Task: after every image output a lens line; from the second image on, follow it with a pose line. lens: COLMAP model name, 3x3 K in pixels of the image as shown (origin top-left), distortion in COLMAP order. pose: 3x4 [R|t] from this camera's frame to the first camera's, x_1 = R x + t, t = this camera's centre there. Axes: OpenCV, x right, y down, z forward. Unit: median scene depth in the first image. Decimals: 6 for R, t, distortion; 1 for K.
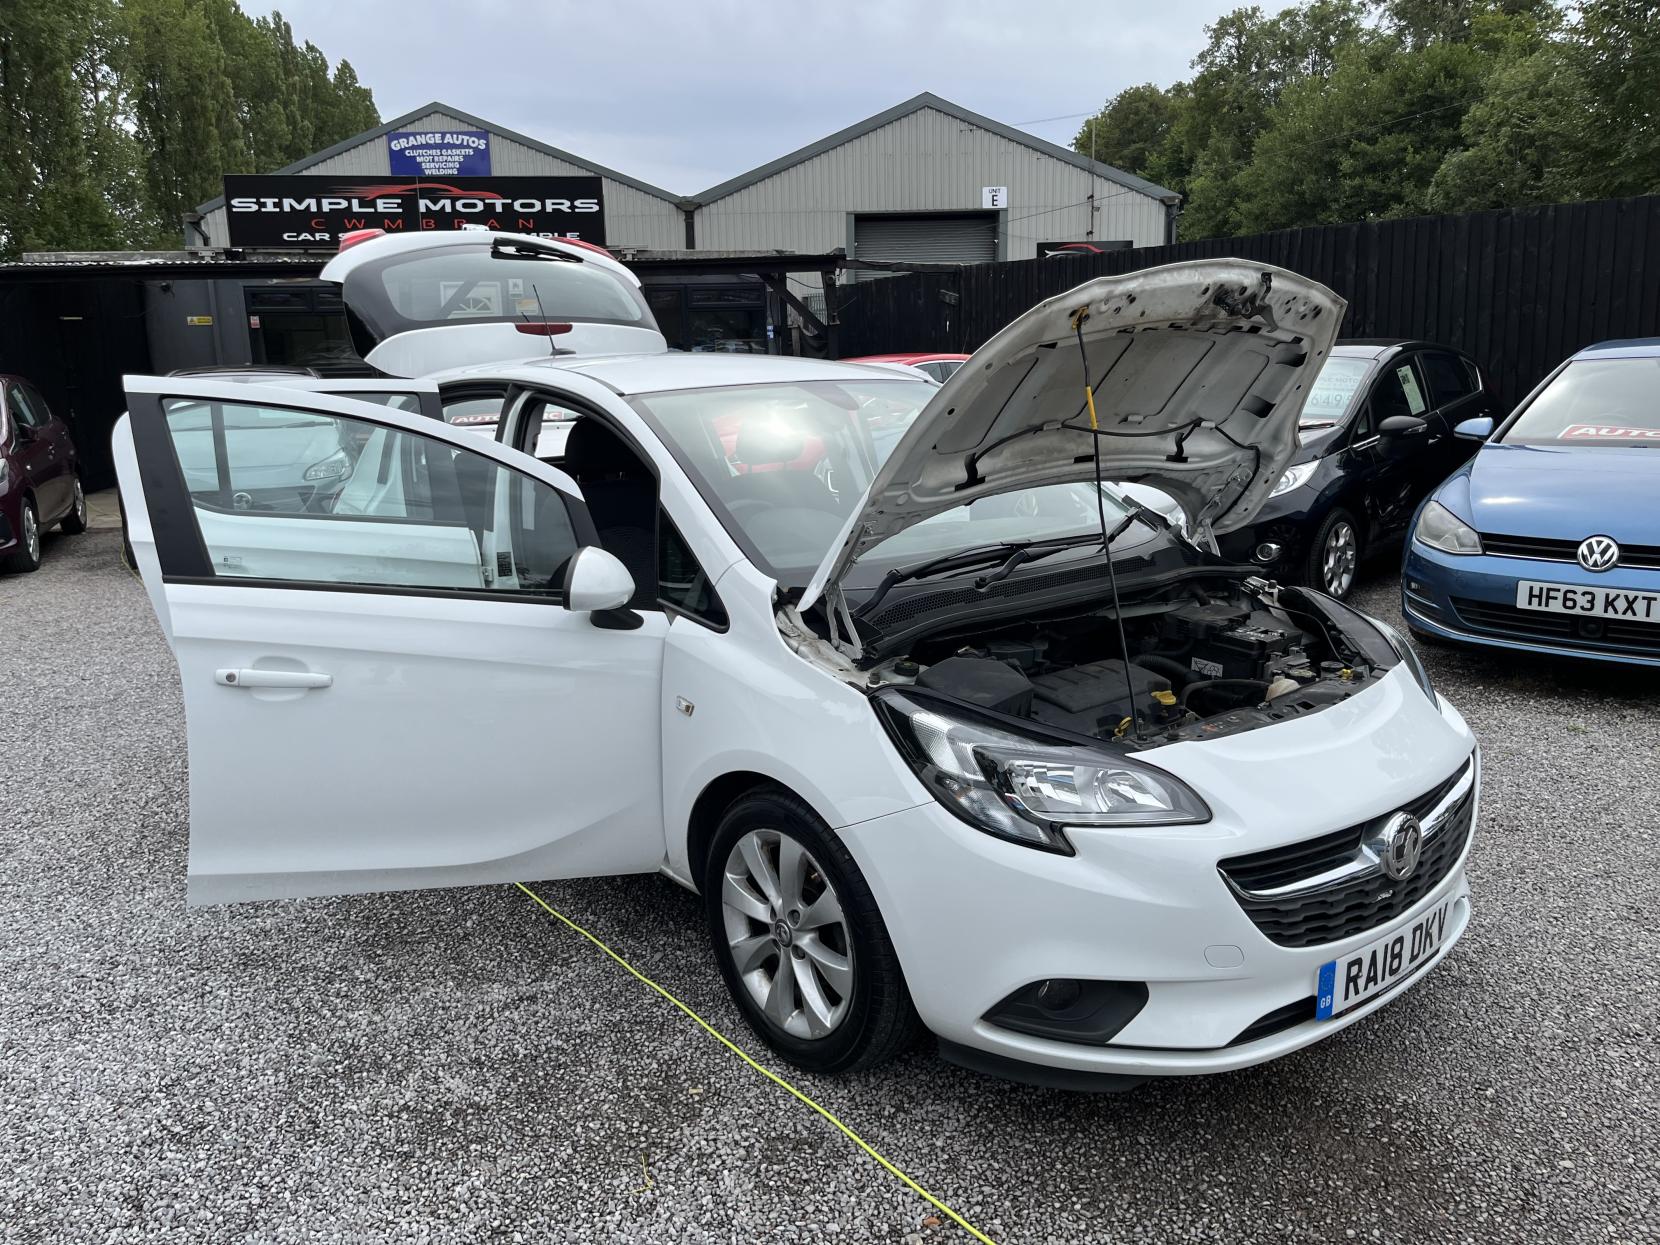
lens RADIAL K [[1275.5, 0, 825.0], [0, 1275.5, 617.5], [0, 0, 1]] dist [0.068303, -0.094575]
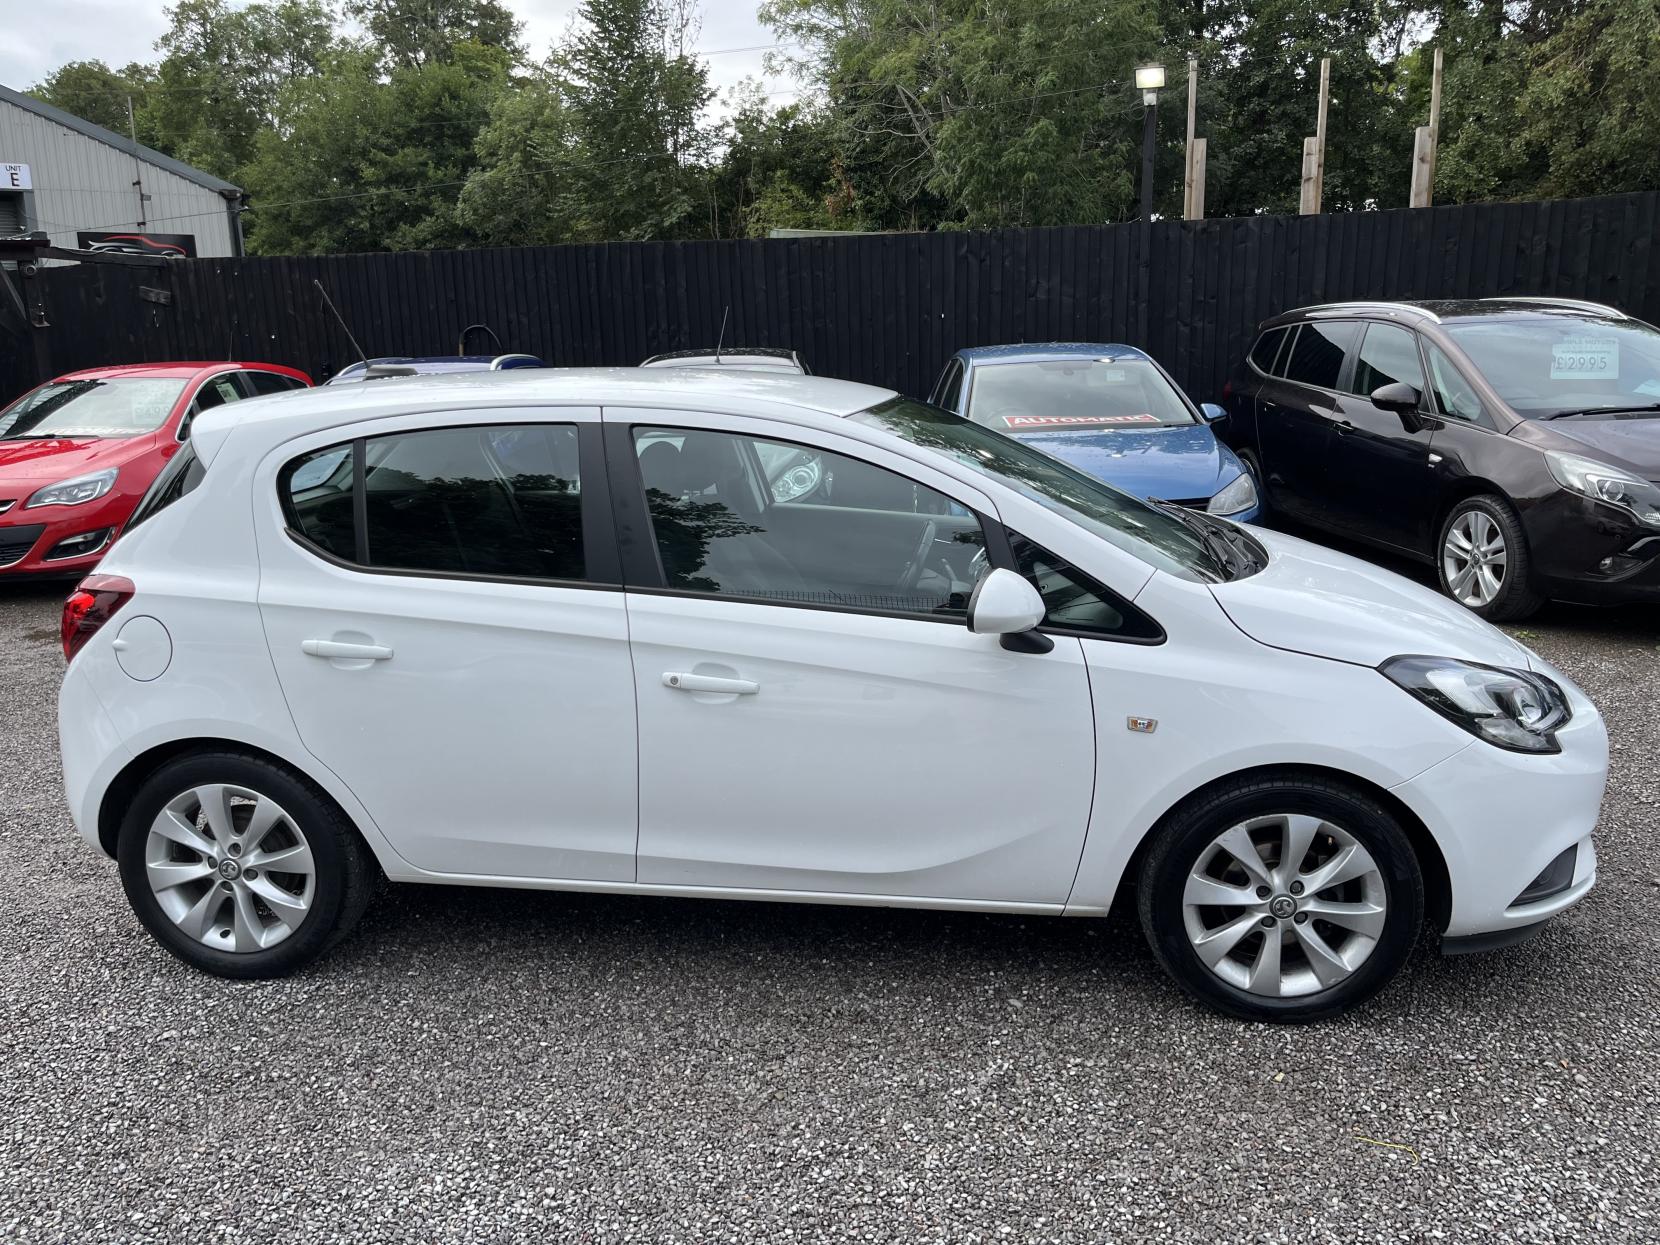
lens RADIAL K [[1272.8, 0, 853.5], [0, 1272.8, 619.6], [0, 0, 1]] dist [0.067127, -0.101345]
pose [[0.709658, -0.148843, 0.688645, -0.266425], [0.149963, 0.986943, 0.058778, -0.029056], [-0.688402, 0.061559, 0.722713, 0.122493]]
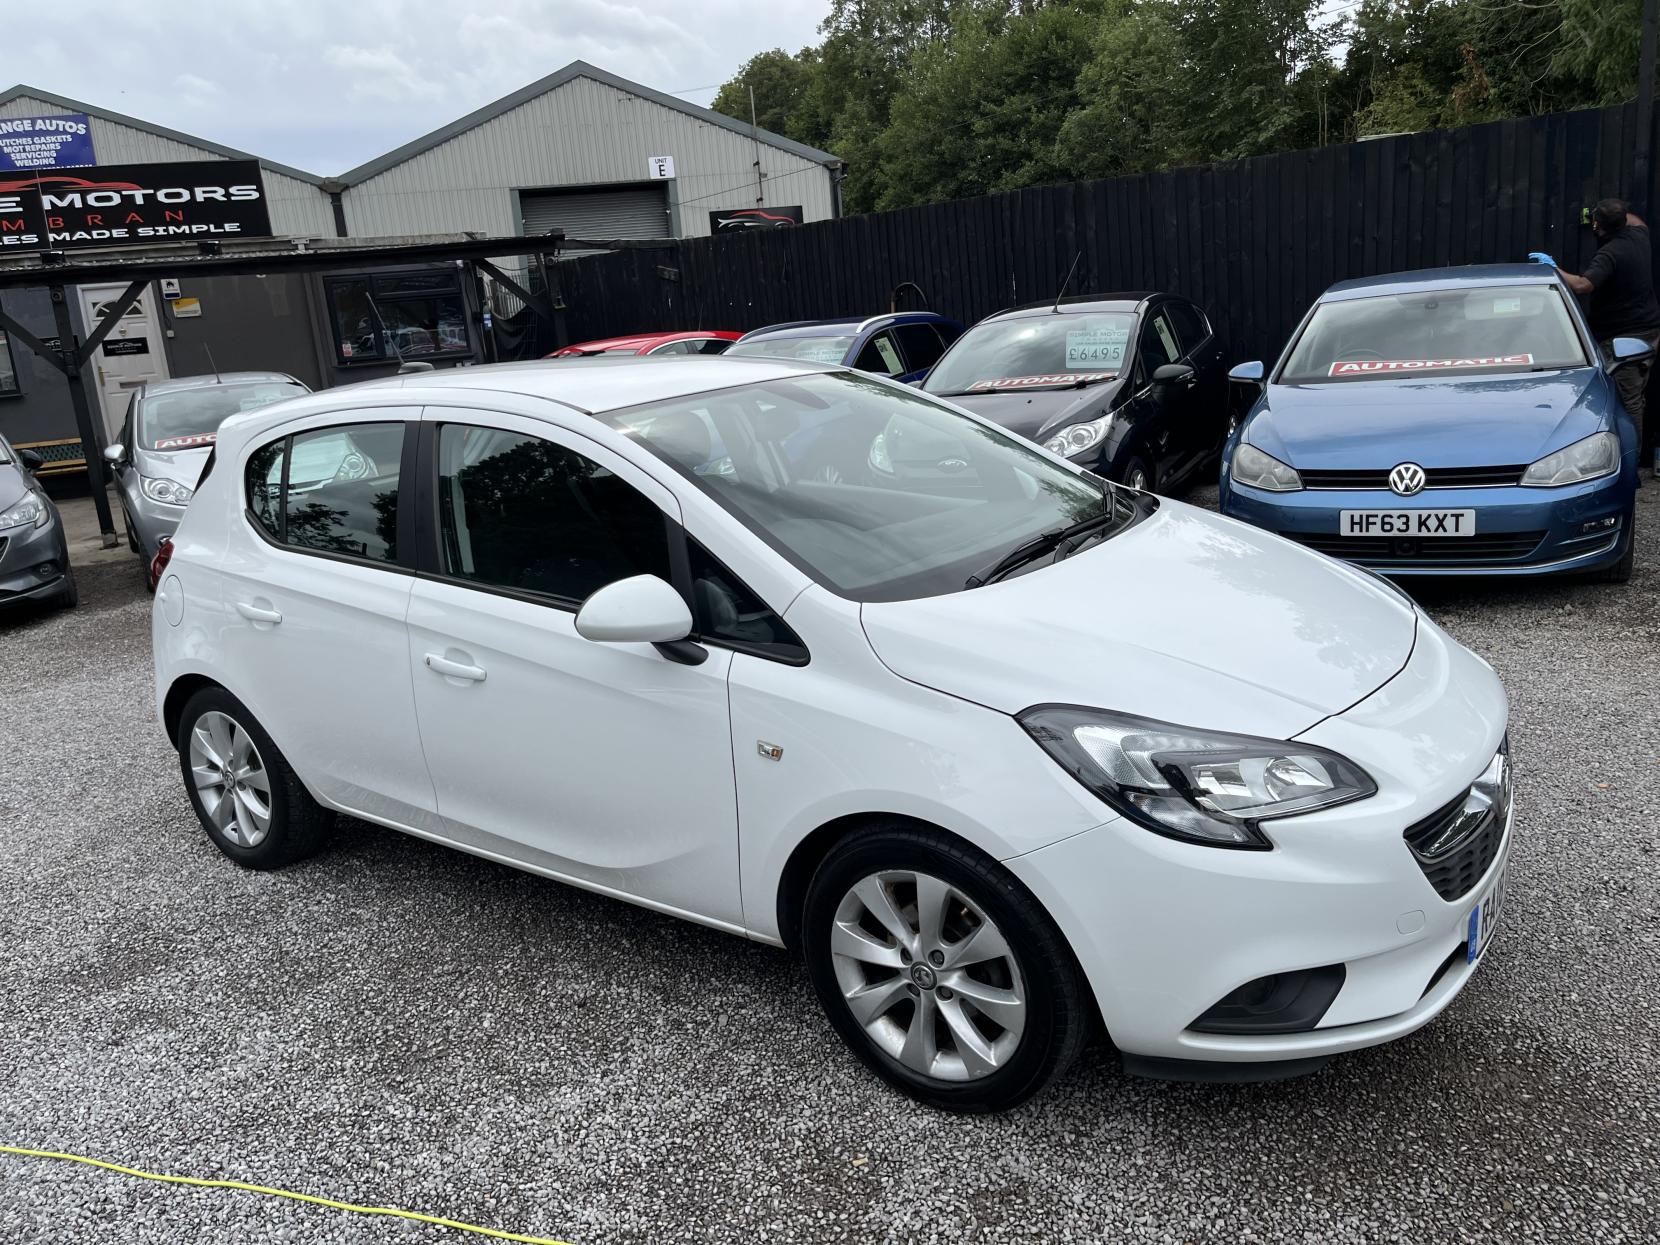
lens RADIAL K [[1276.7, 0, 828.6], [0, 1276.7, 614.2], [0, 0, 1]] dist [0.067056, -0.101131]
pose [[0.961686, -0.121886, 0.245567, -0.079994], [0.116979, 0.992534, 0.034529, -0.015462], [-0.247942, -0.004480, 0.968765, 0.028598]]
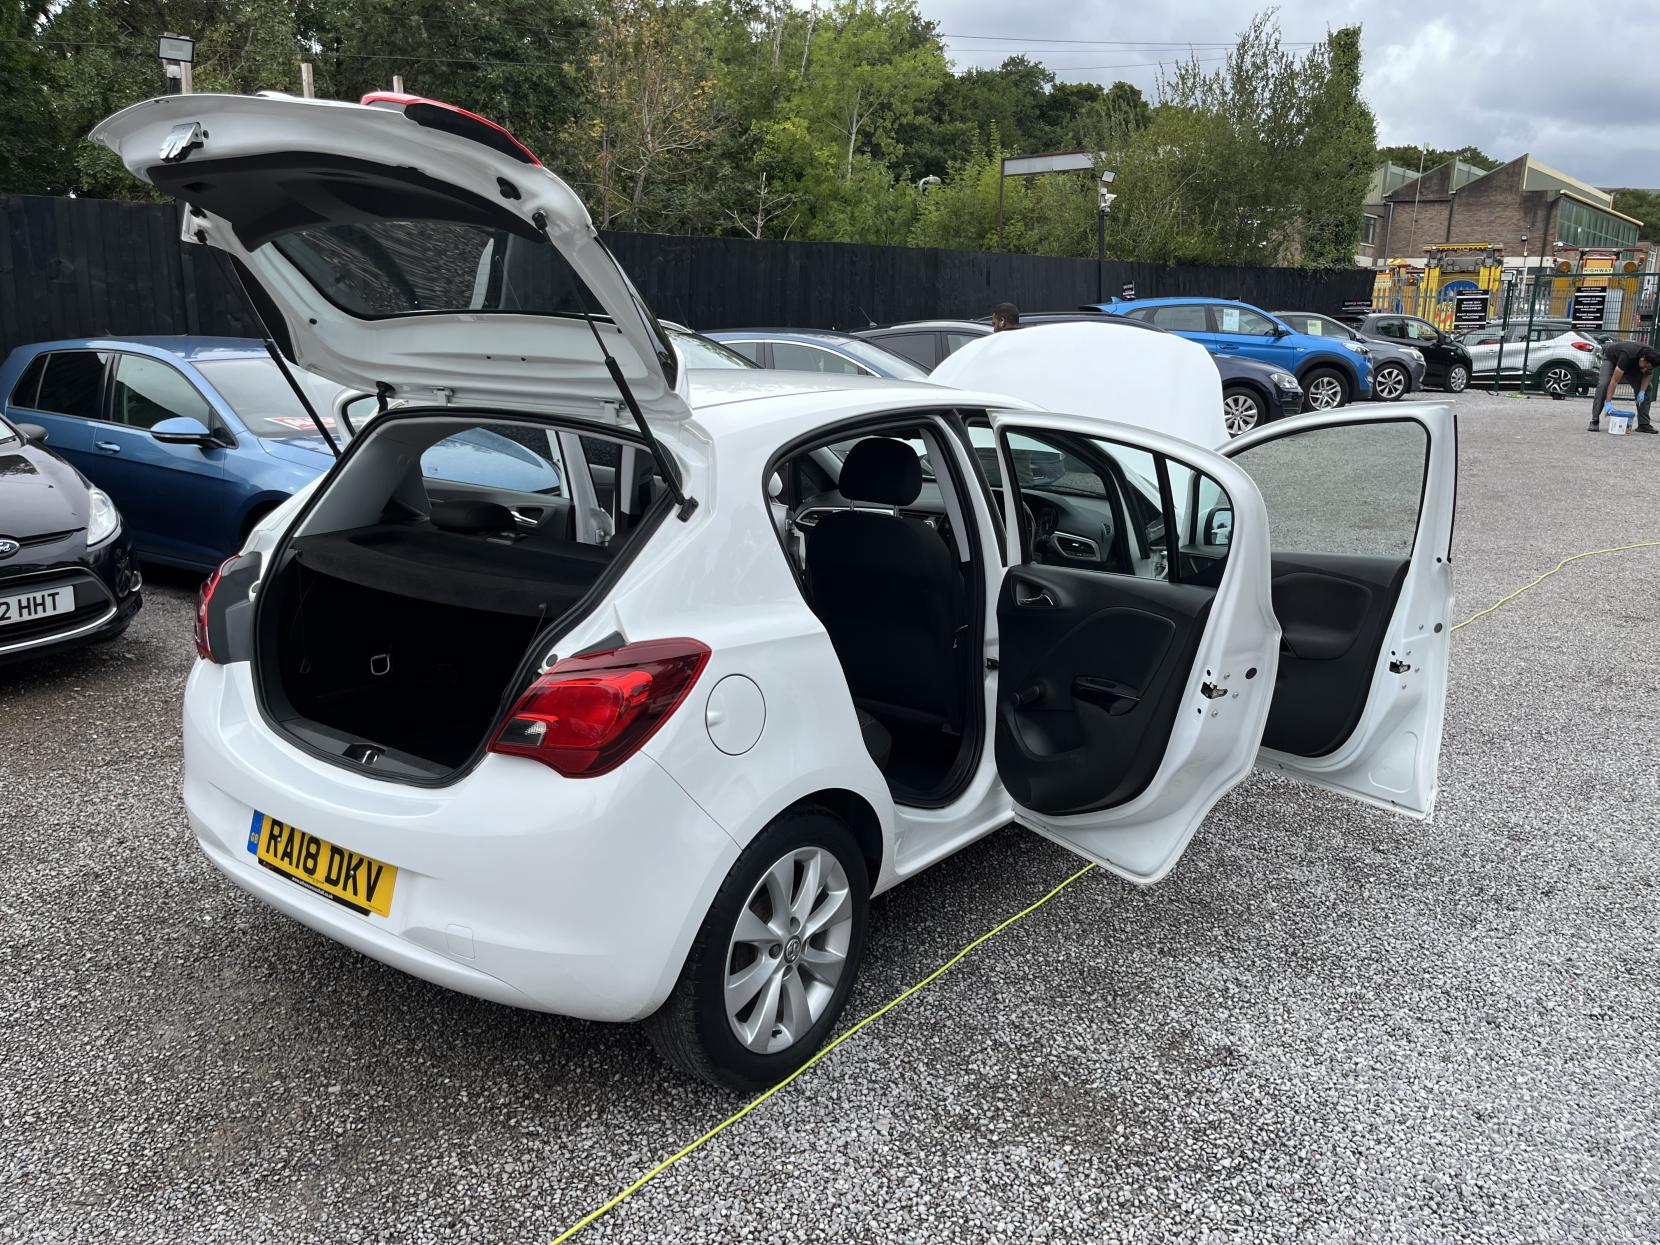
lens RADIAL K [[1254.9, 0, 835.3], [0, 1254.9, 633.5], [0, 0, 1]] dist [0.058507, -0.096351]
pose [[-0.262739, -0.212196, 0.941244, -0.408232], [0.183083, 0.946831, 0.264561, -0.106515], [-0.947338, 0.241836, -0.209920, 0.493337]]
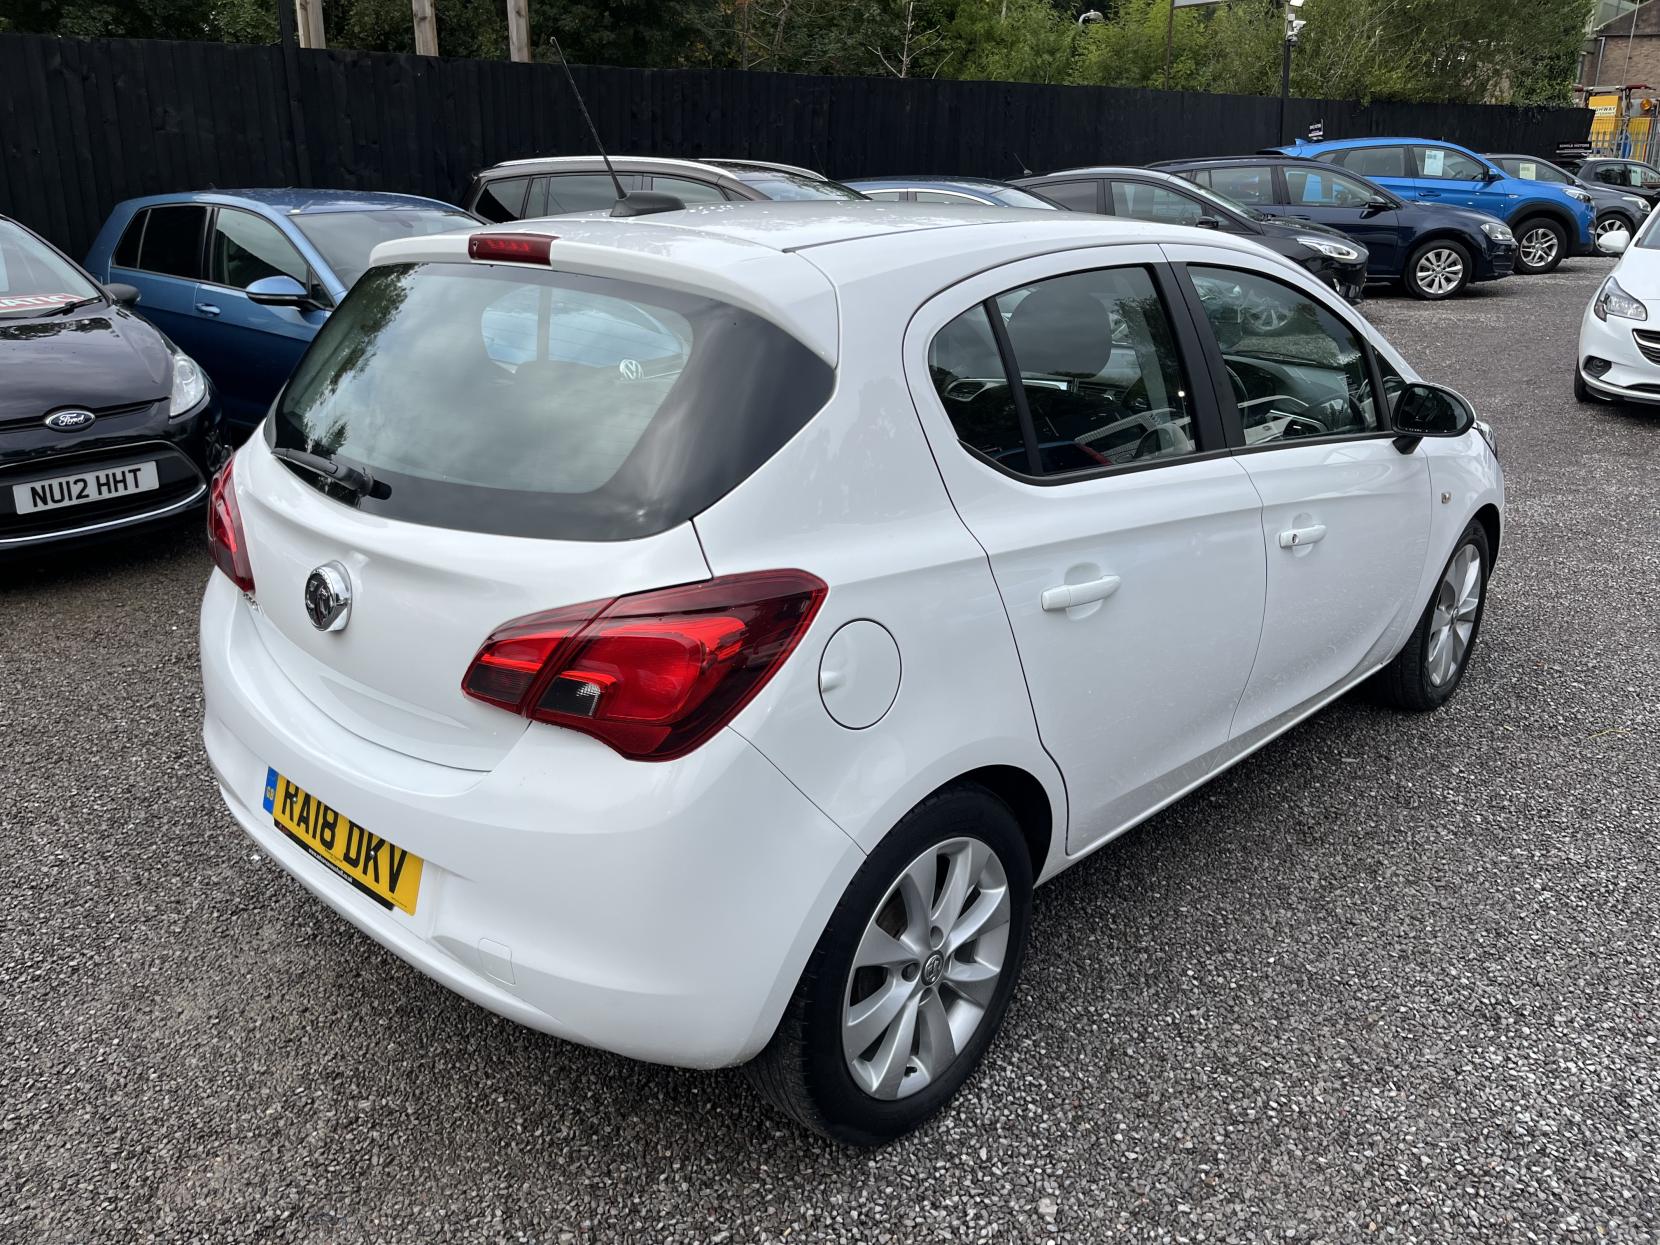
lens RADIAL K [[1259.0, 0, 834.7], [0, 1259.0, 617.4], [0, 0, 1]] dist [0.062234, -0.100996]
pose [[-0.155702, -0.300697, 0.940924, -0.341511], [0.197790, 0.923760, 0.327942, -0.096896], [-0.967800, 0.237167, -0.084357, 0.481128]]
